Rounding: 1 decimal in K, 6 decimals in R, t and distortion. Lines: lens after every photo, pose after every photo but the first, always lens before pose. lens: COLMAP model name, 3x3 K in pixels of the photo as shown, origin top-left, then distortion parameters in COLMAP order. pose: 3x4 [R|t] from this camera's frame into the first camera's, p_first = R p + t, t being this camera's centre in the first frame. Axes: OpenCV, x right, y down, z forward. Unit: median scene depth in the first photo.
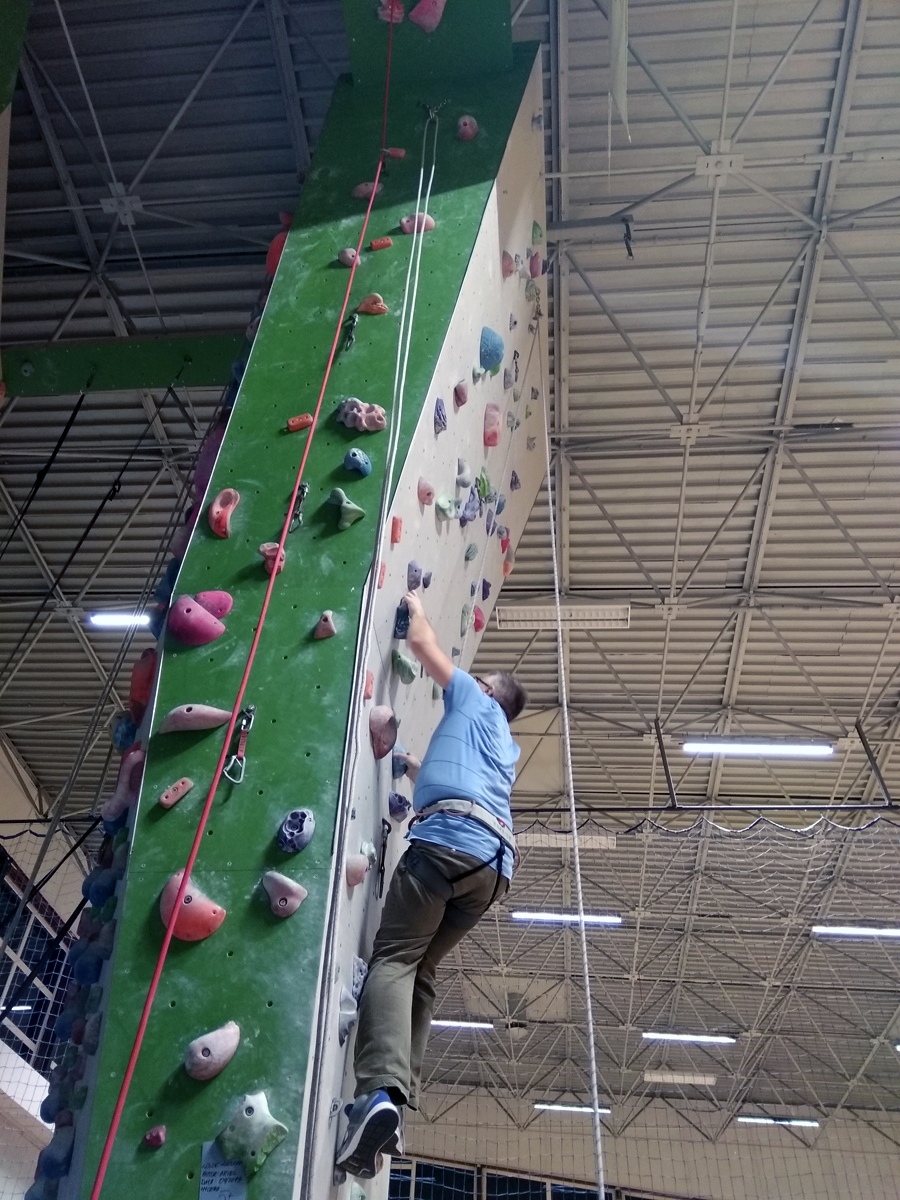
lens RADIAL K [[920.1, 0, 442.0], [0, 920.1, 601.9], [0, 0, 1]] dist [0.123746, -0.206777]
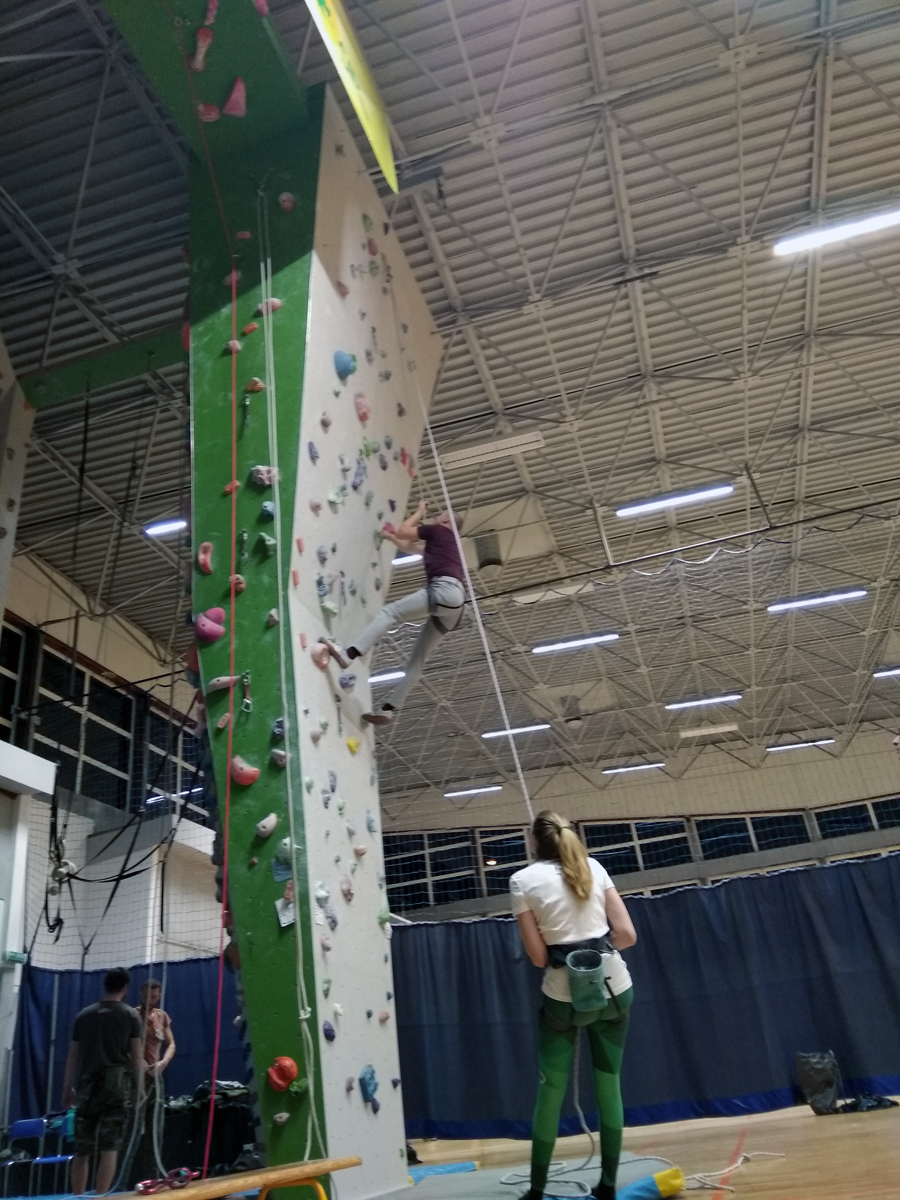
lens RADIAL K [[921.7, 0, 443.4], [0, 921.7, 604.2], [0, 0, 1]] dist [0.127743, -0.212295]
pose [[0.968612, -0.226480, -0.102456, 0.257650], [0.246496, 0.928337, 0.278263, -0.275064], [0.032092, -0.294784, 0.955025, -0.502948]]
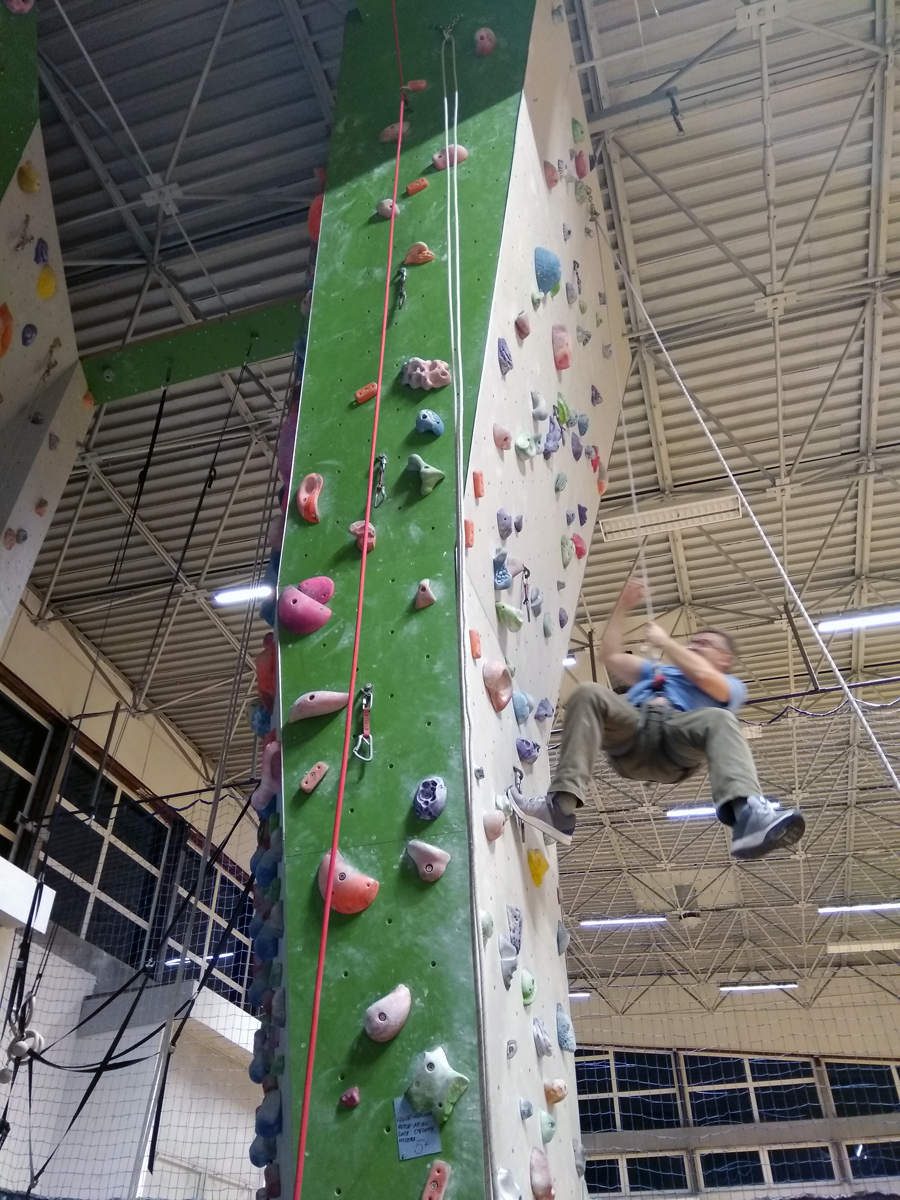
lens RADIAL K [[920.1, 0, 442.0], [0, 920.1, 601.9], [0, 0, 1]] dist [0.123746, -0.206777]
pose [[0.977951, -0.163543, -0.129871, 0.014427], [0.174433, 0.981624, 0.077378, -0.025678], [0.114830, -0.098325, 0.988507, -0.004620]]
